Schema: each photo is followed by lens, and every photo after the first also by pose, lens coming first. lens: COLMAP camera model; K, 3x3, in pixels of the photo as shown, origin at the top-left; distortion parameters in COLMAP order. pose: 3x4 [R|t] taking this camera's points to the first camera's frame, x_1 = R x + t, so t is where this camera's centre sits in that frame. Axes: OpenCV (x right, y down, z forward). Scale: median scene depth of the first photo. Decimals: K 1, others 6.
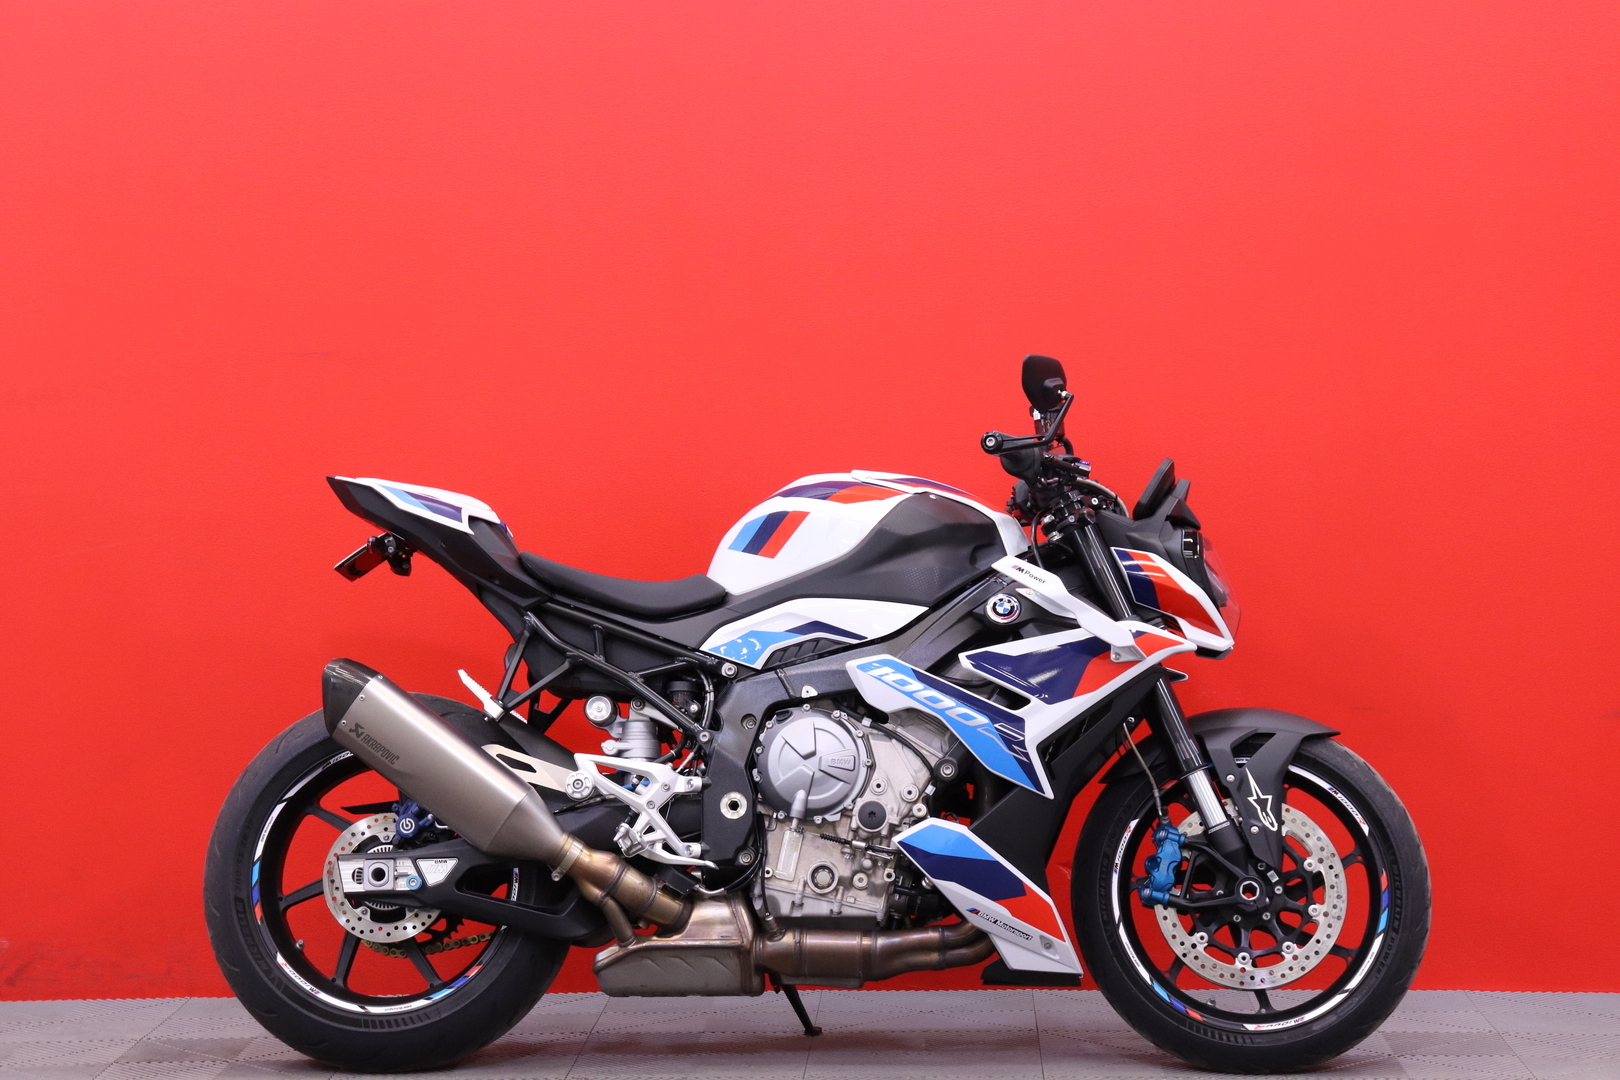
lens RADIAL K [[3586.5, 0, 810.0], [0, 3586.5, 540.0], [0, 0, 1]] dist [0.344949, 0.007871]
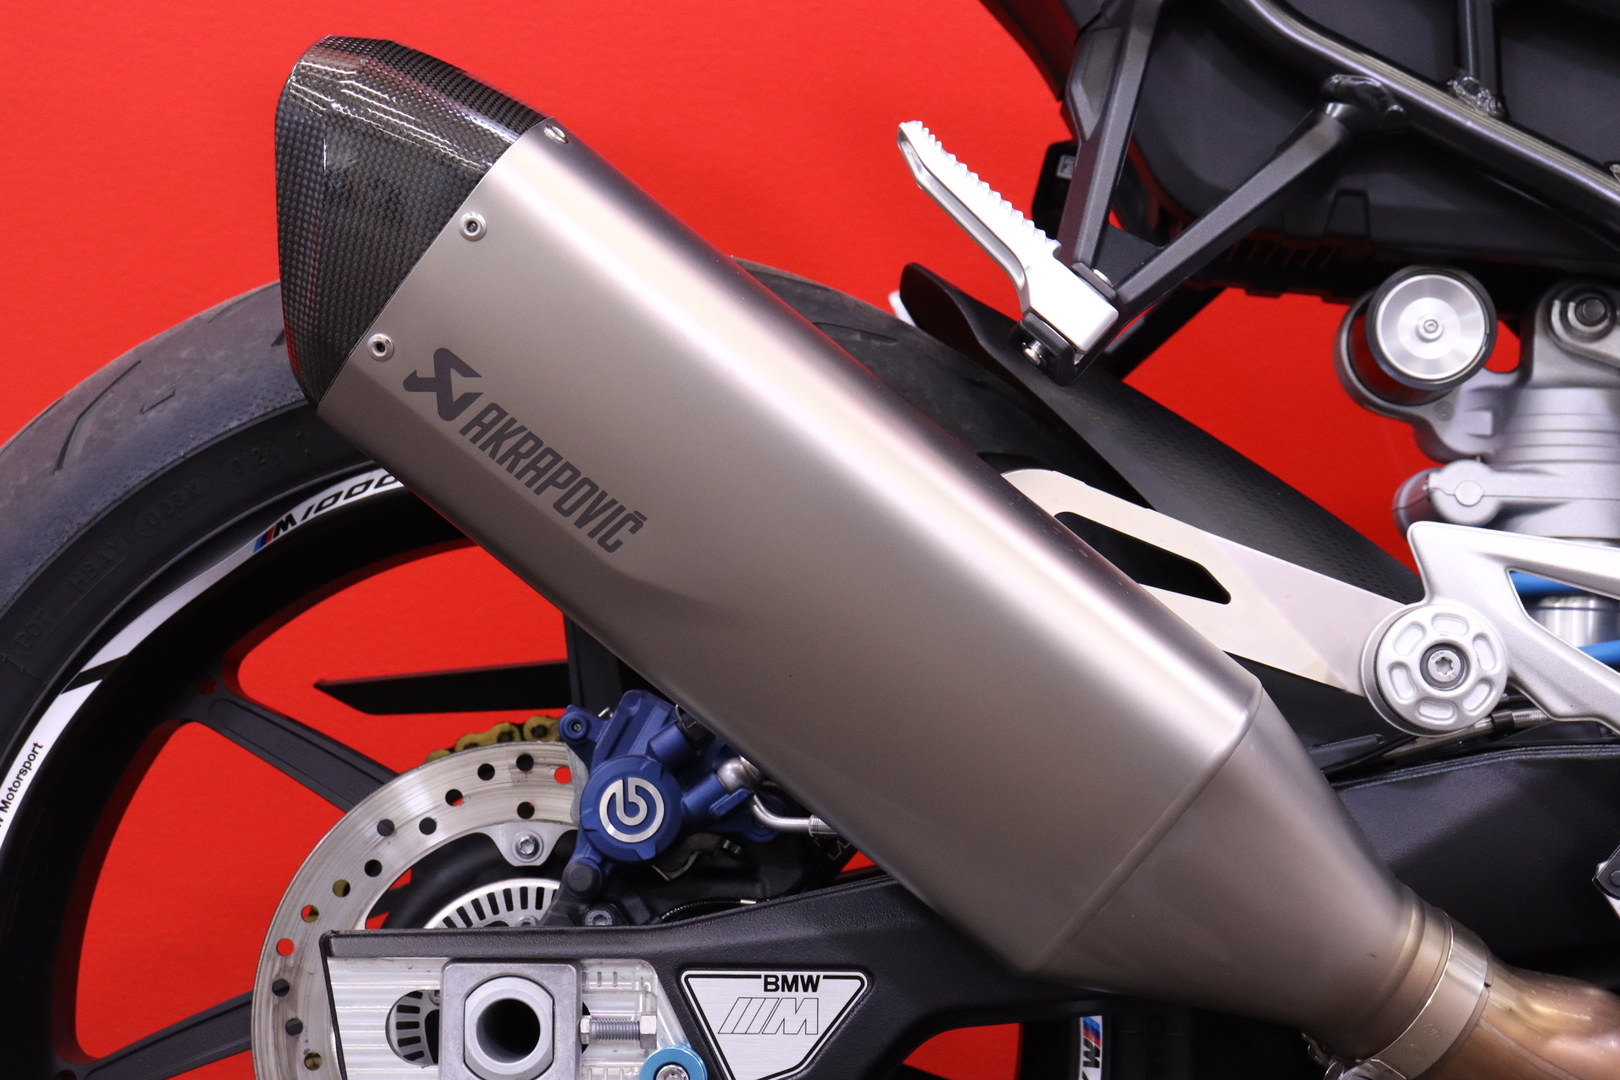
lens RADIAL K [[3458.8, 0, 810.0], [0, 3458.8, 540.0], [0, 0, 1]] dist [0.197108, 0.077196]
pose [[0.998046, 0.028423, 0.055646, -0.114169], [-0.033285, 0.995520, 0.088499, 0.042939], [-0.052882, -0.090179, 0.994521, 0.791748]]
